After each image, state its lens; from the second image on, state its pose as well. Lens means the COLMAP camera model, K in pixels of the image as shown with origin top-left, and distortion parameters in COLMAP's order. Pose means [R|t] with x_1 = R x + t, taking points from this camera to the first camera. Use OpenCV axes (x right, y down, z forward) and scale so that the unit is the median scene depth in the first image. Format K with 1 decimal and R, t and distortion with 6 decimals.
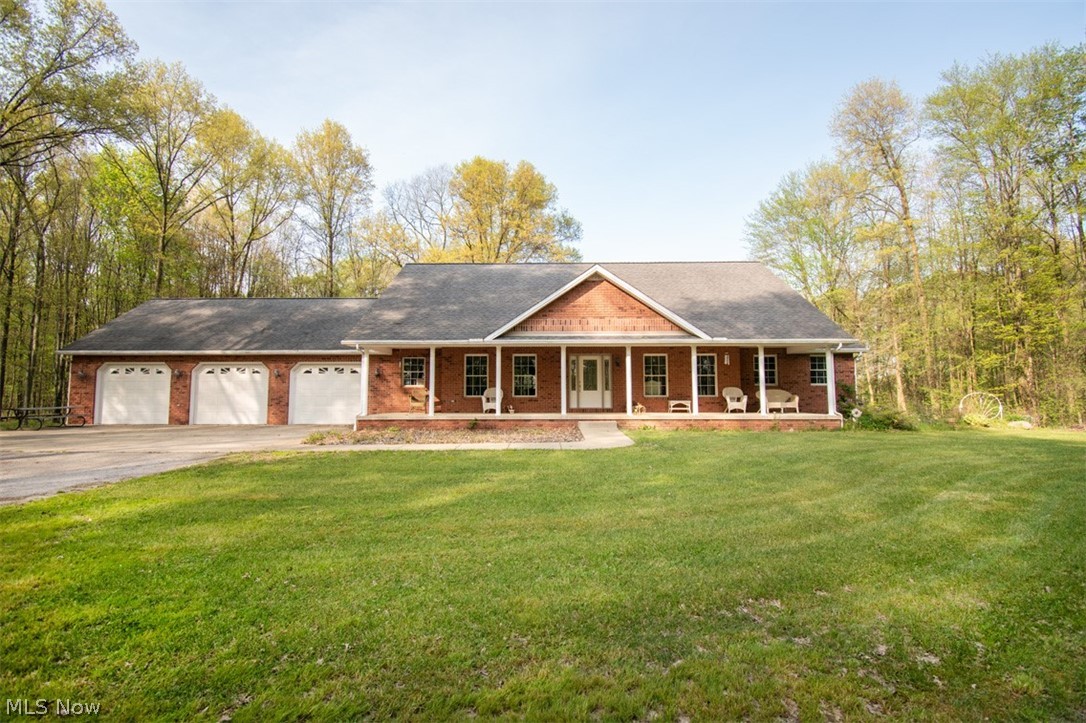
lens RADIAL K [[467.0, 0, 535.4], [0, 467.0, 363.0], [0, 0, 1]] dist [-0.005003, -0.001333]
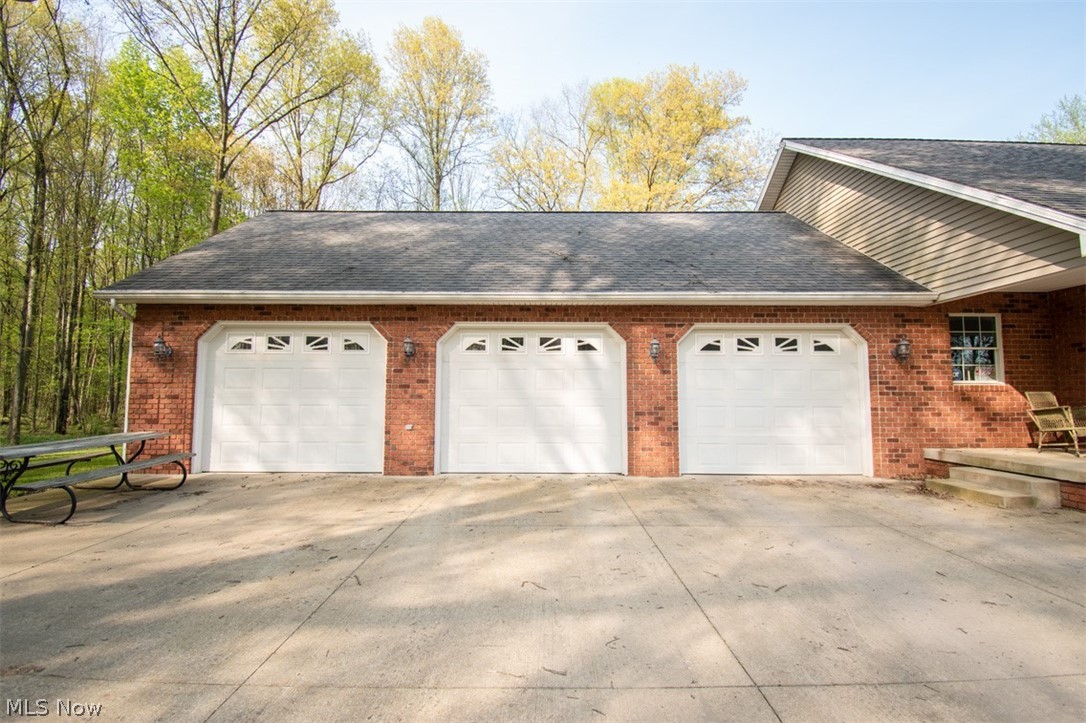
lens RADIAL K [[467.0, 0, 549.5], [0, 467.0, 363.9], [0, 0, 1]] dist [-0.005003, -0.001333]
pose [[0.999700, 0.005023, 0.023992, -0.644361], [-0.005475, 0.999808, 0.018815, 0.026891], [-0.023893, -0.018940, 0.999535, 0.582969]]
